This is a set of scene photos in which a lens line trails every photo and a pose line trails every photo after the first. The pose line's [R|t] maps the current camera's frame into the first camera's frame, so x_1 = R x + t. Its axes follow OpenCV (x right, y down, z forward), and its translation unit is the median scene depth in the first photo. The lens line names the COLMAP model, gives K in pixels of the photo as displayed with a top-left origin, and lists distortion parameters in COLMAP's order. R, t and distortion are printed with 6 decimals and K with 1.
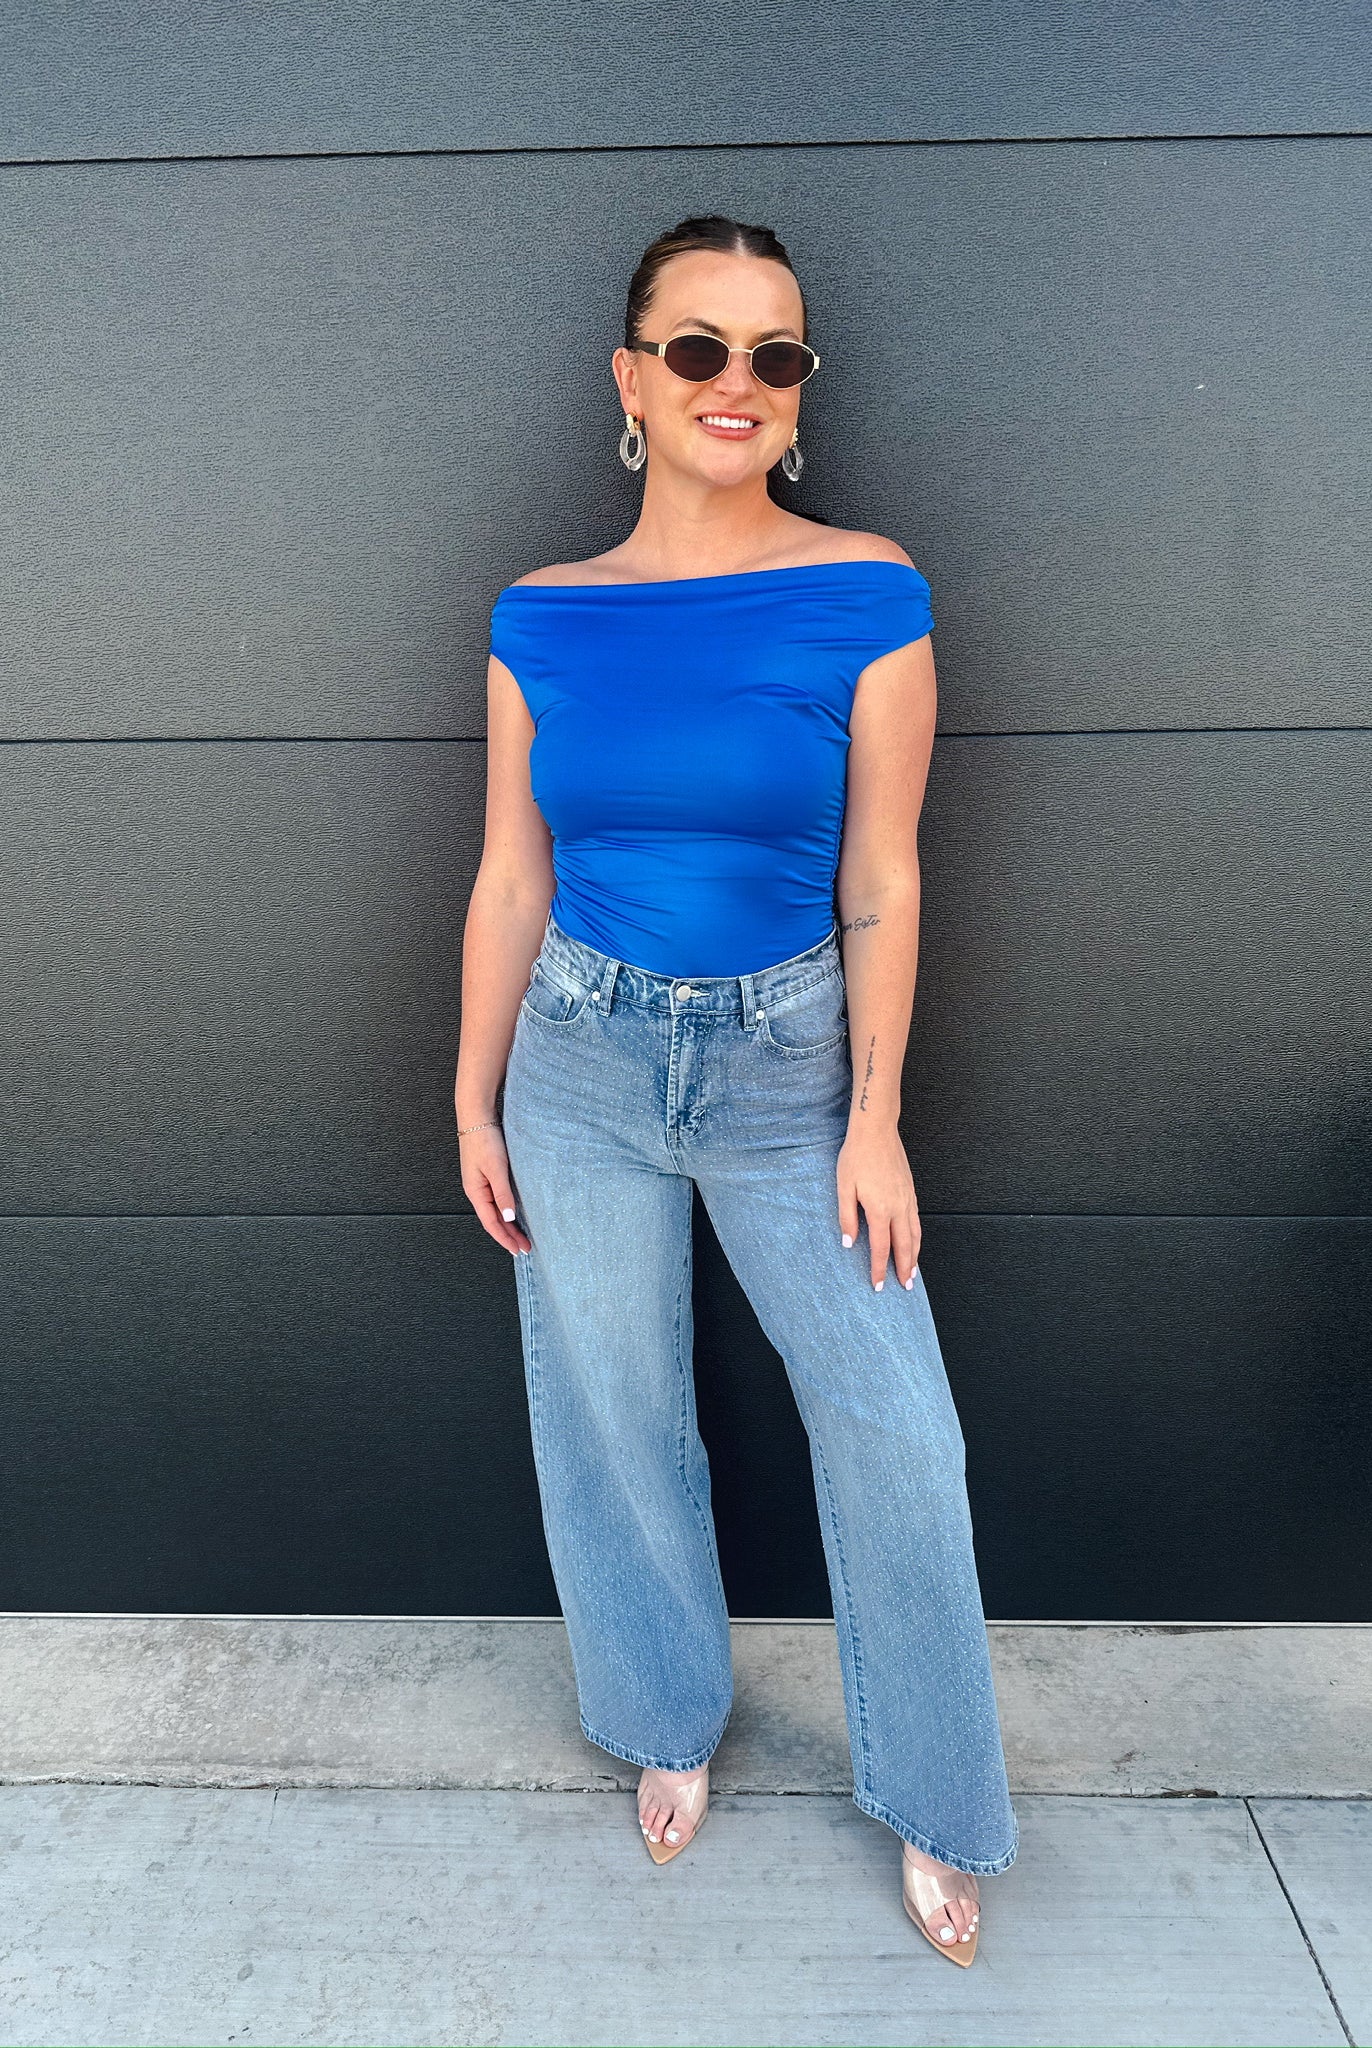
lens RADIAL K [[1536.2, 0, 692.1], [0, 1536.2, 1029.4], [0, 0, 1]] dist [0.034983, -0.023589]
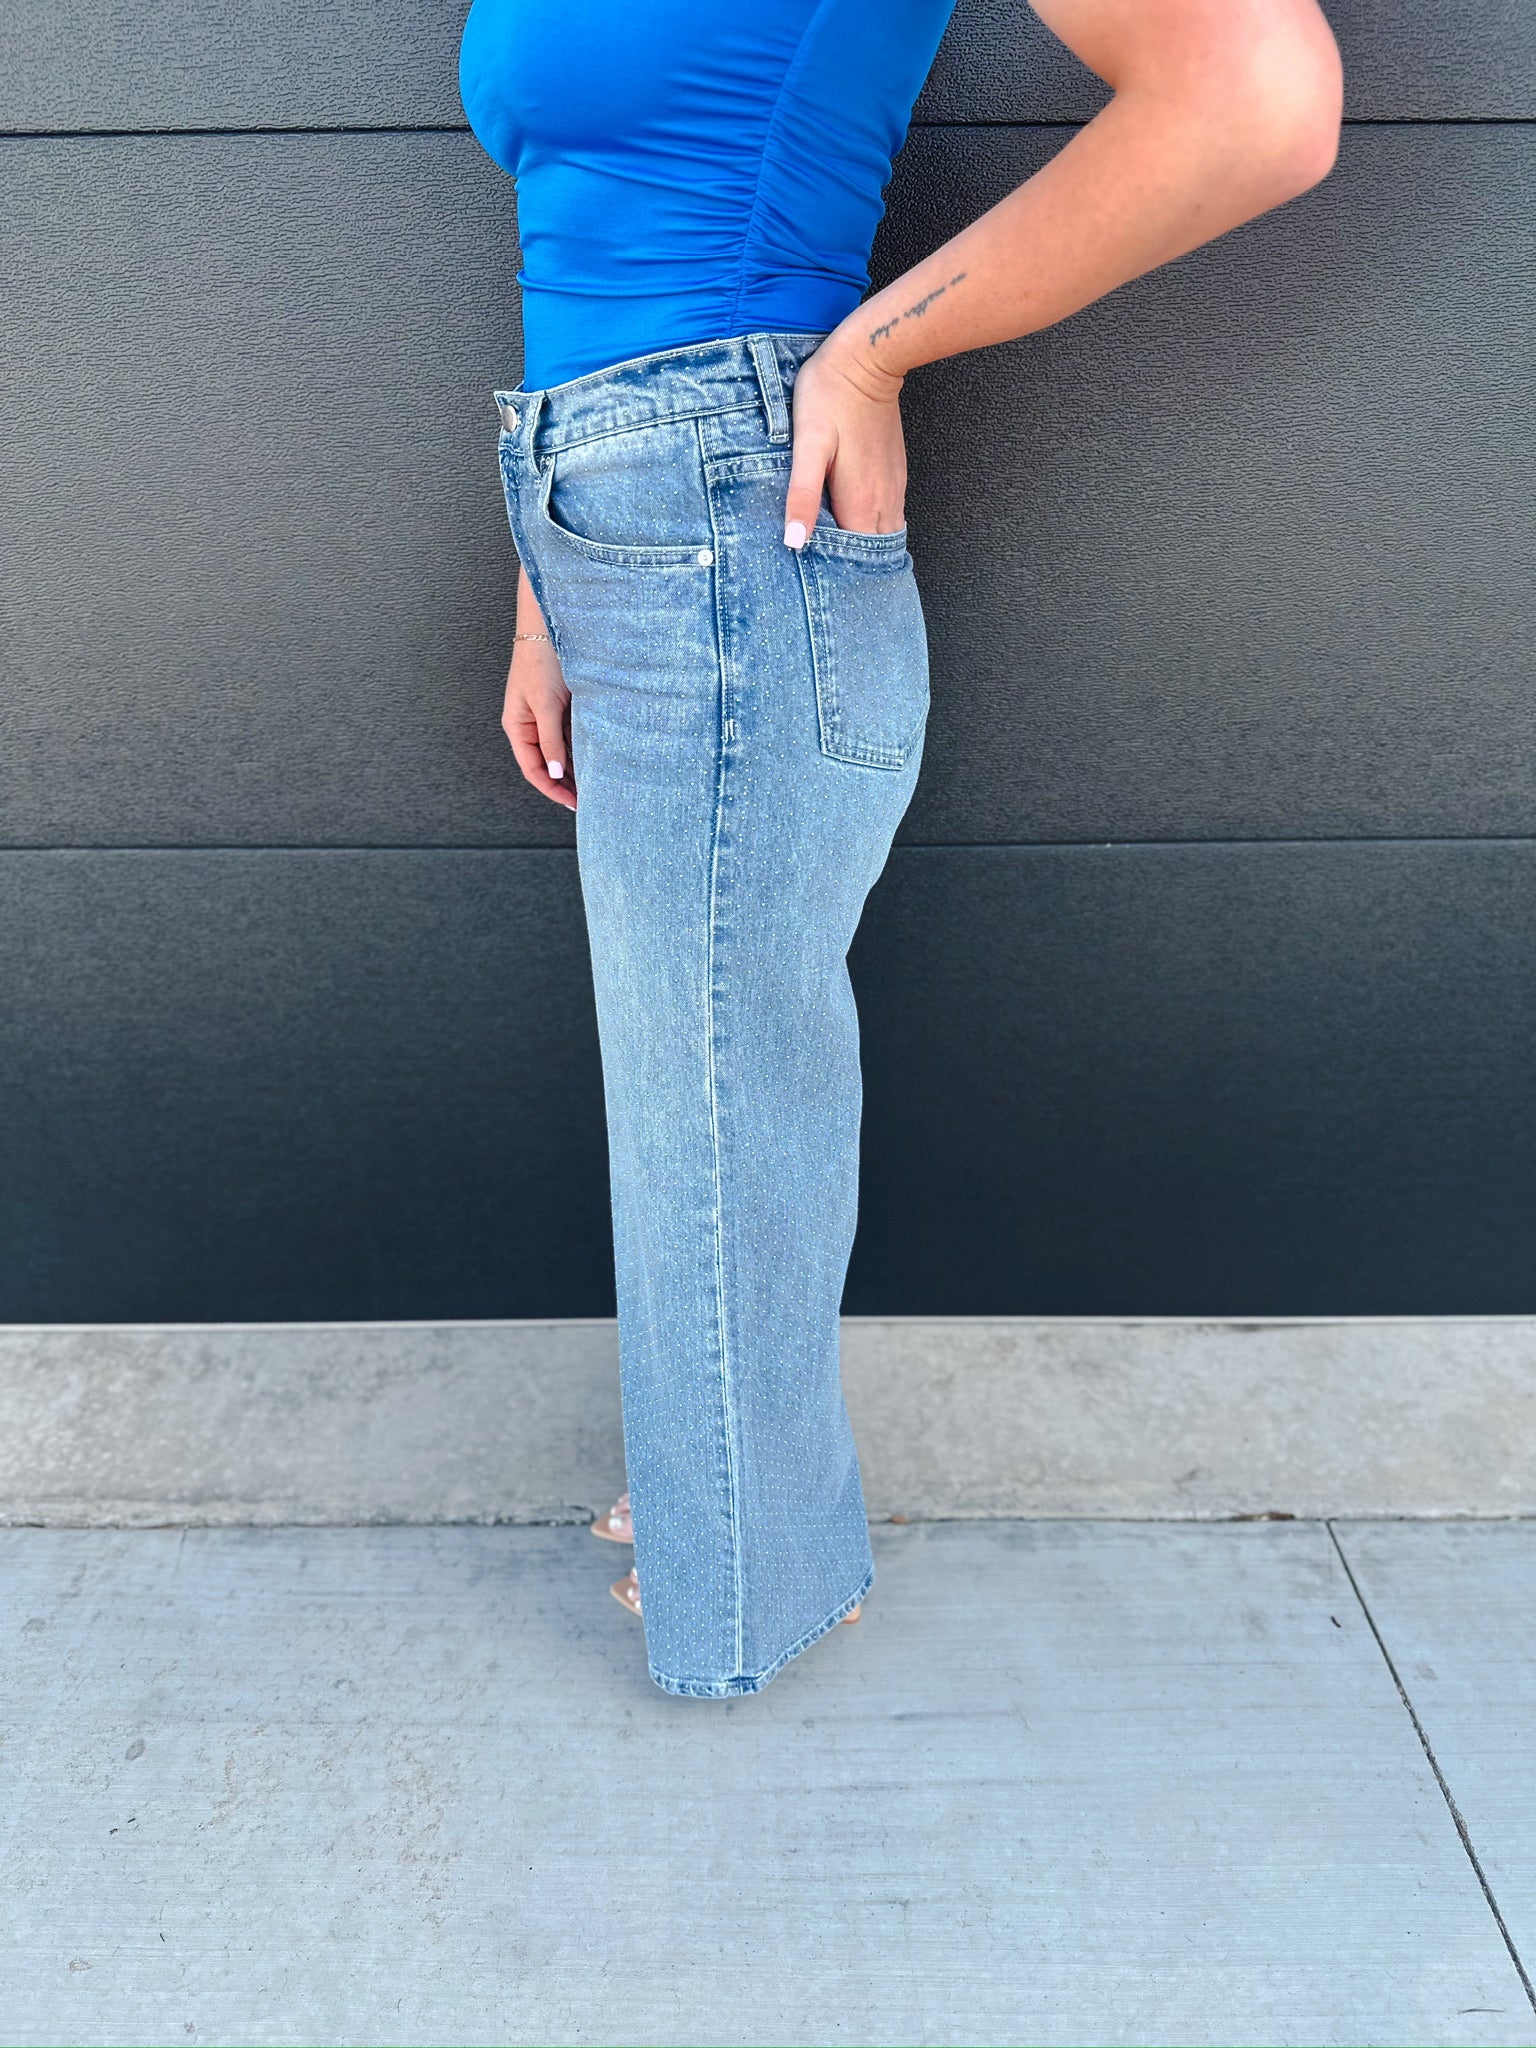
lens RADIAL K [[1536.6, 0, 760.5], [0, 1536.6, 1030.7], [0, 0, 1]] dist [0.034959, -0.023996]
pose [[0.999710, -0.009032, 0.022340, 0.028688], [0.004086, 0.977213, 0.212219, 0.050765], [-0.023748, -0.212067, 0.976967, 0.237436]]
